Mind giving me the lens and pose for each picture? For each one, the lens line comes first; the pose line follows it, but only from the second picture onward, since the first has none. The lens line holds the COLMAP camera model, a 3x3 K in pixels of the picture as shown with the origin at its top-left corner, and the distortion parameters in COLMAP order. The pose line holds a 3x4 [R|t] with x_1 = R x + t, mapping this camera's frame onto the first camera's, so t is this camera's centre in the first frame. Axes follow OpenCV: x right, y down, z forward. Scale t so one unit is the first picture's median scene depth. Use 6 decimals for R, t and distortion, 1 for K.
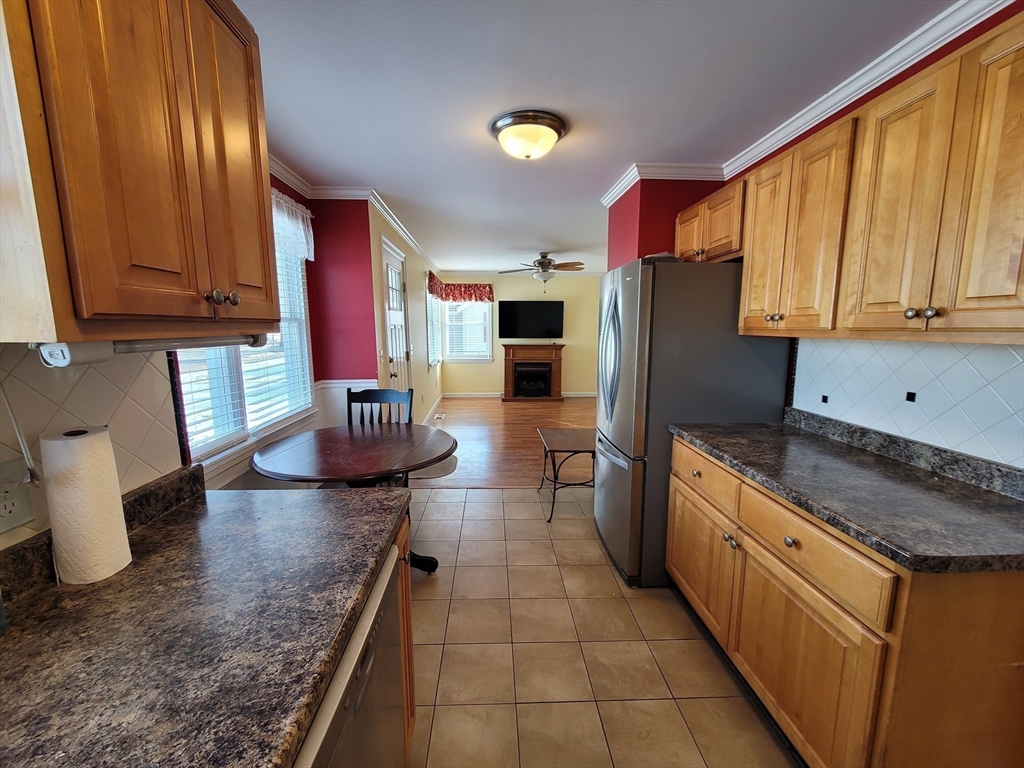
lens RADIAL K [[418.4, 0, 509.6], [0, 418.4, 388.9], [0, 0, 1]] dist [-0.012195, 0.004070]
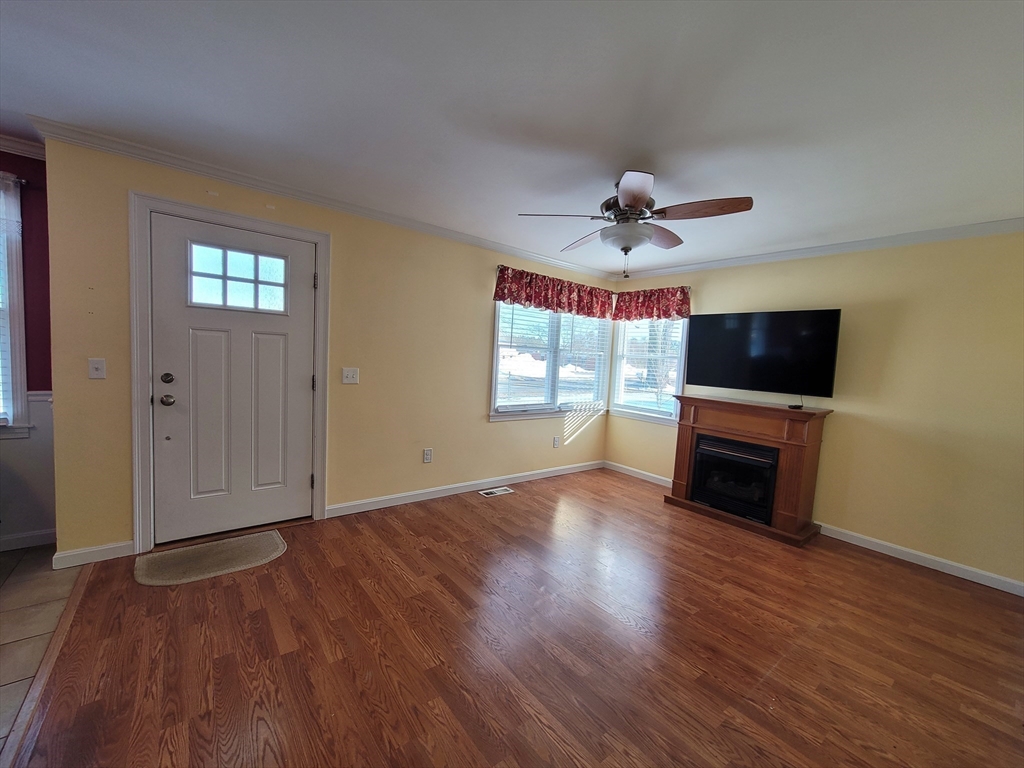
lens RADIAL K [[418.4, 0, 509.6], [0, 418.4, 388.9], [0, 0, 1]] dist [-0.012195, 0.004070]
pose [[0.579195, 0.093489, -0.809811, 0.282829], [-0.177205, 0.984086, -0.013133, -0.068394], [0.795696, 0.151109, 0.586544, 0.510114]]
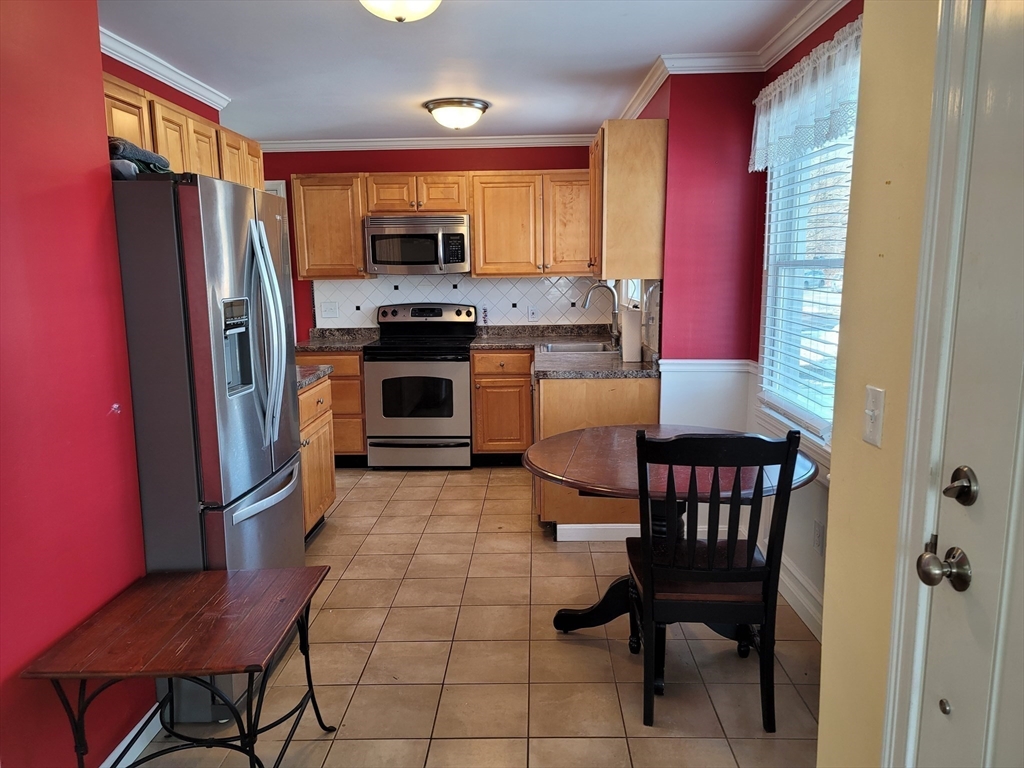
lens RADIAL K [[747.4, 0, 516.7], [0, 747.4, 388.5], [0, 0, 1]] dist [0.069174, -0.045011]
pose [[-0.997692, -0.002618, 0.067851, -0.059857], [0.018332, 0.951763, 0.306285, -0.100049], [-0.065380, 0.306822, -0.949519, 0.630520]]
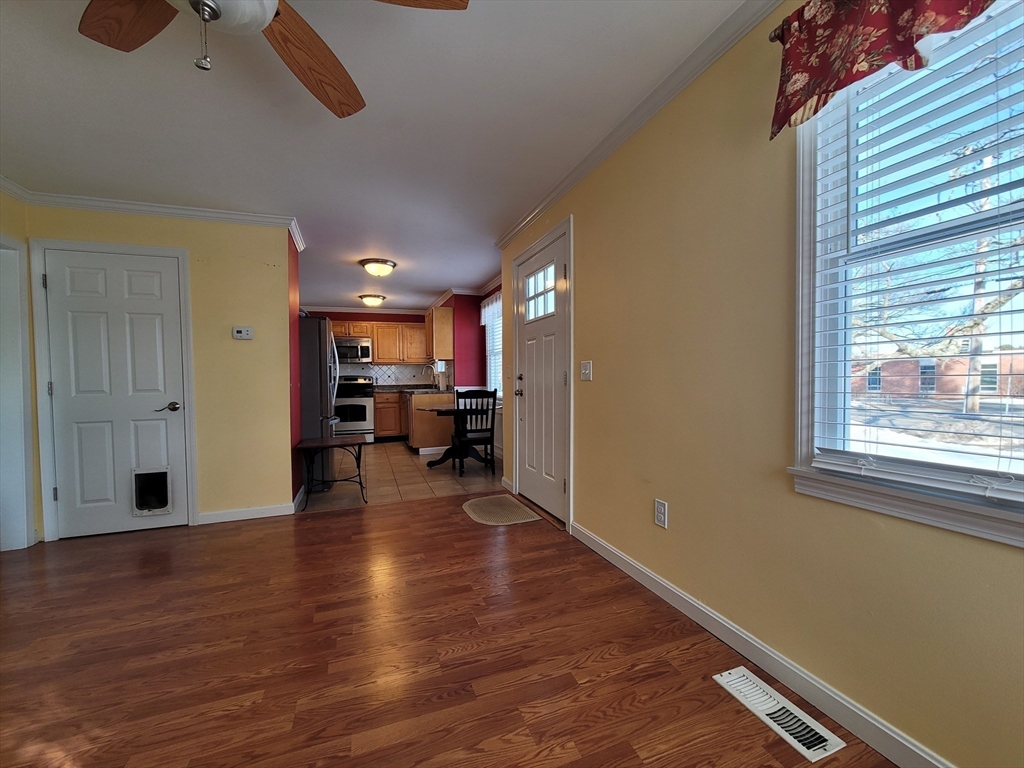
lens RADIAL K [[418.4, 0, 509.6], [0, 418.4, 388.9], [0, 0, 1]] dist [-0.012195, 0.004070]
pose [[-0.956005, 0.018339, -0.292777, 0.011982], [-0.032888, 0.985052, 0.169089, -0.099738], [0.291501, 0.171278, -0.941111, 0.929746]]
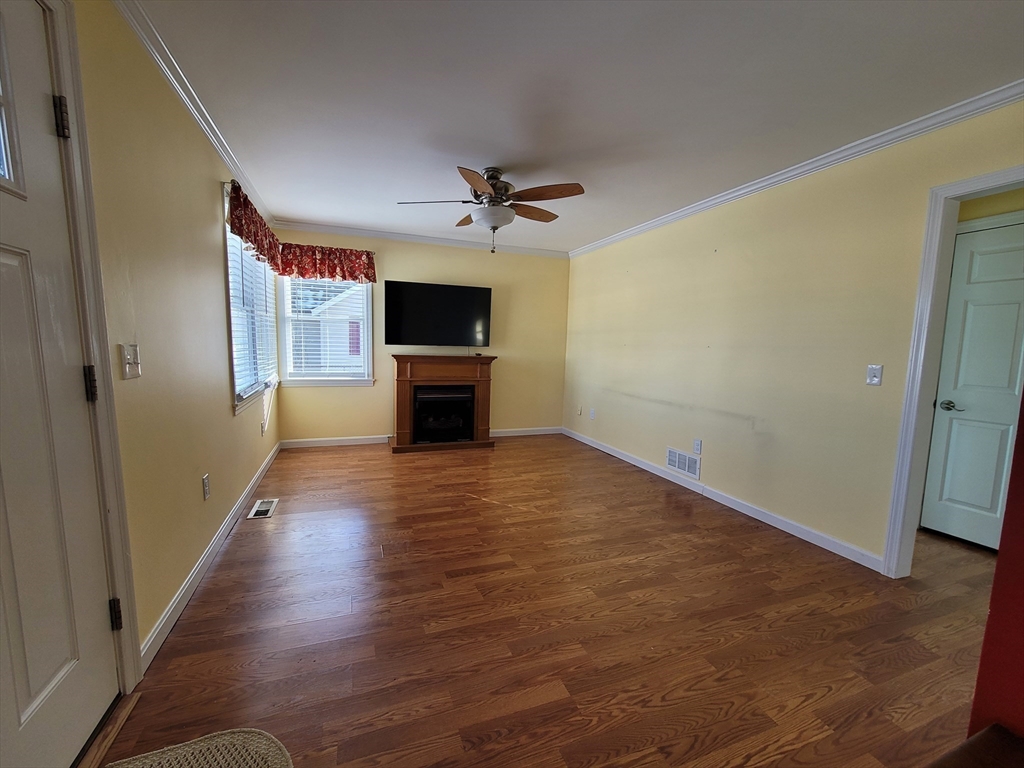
lens RADIAL K [[418.4, 0, 509.6], [0, 418.4, 388.9], [0, 0, 1]] dist [-0.012195, 0.004070]
pose [[0.952024, -0.011572, 0.305805, -0.040292], [0.022816, 0.999188, -0.033222, -0.035430], [-0.305172, 0.038605, 0.951515, 0.394267]]
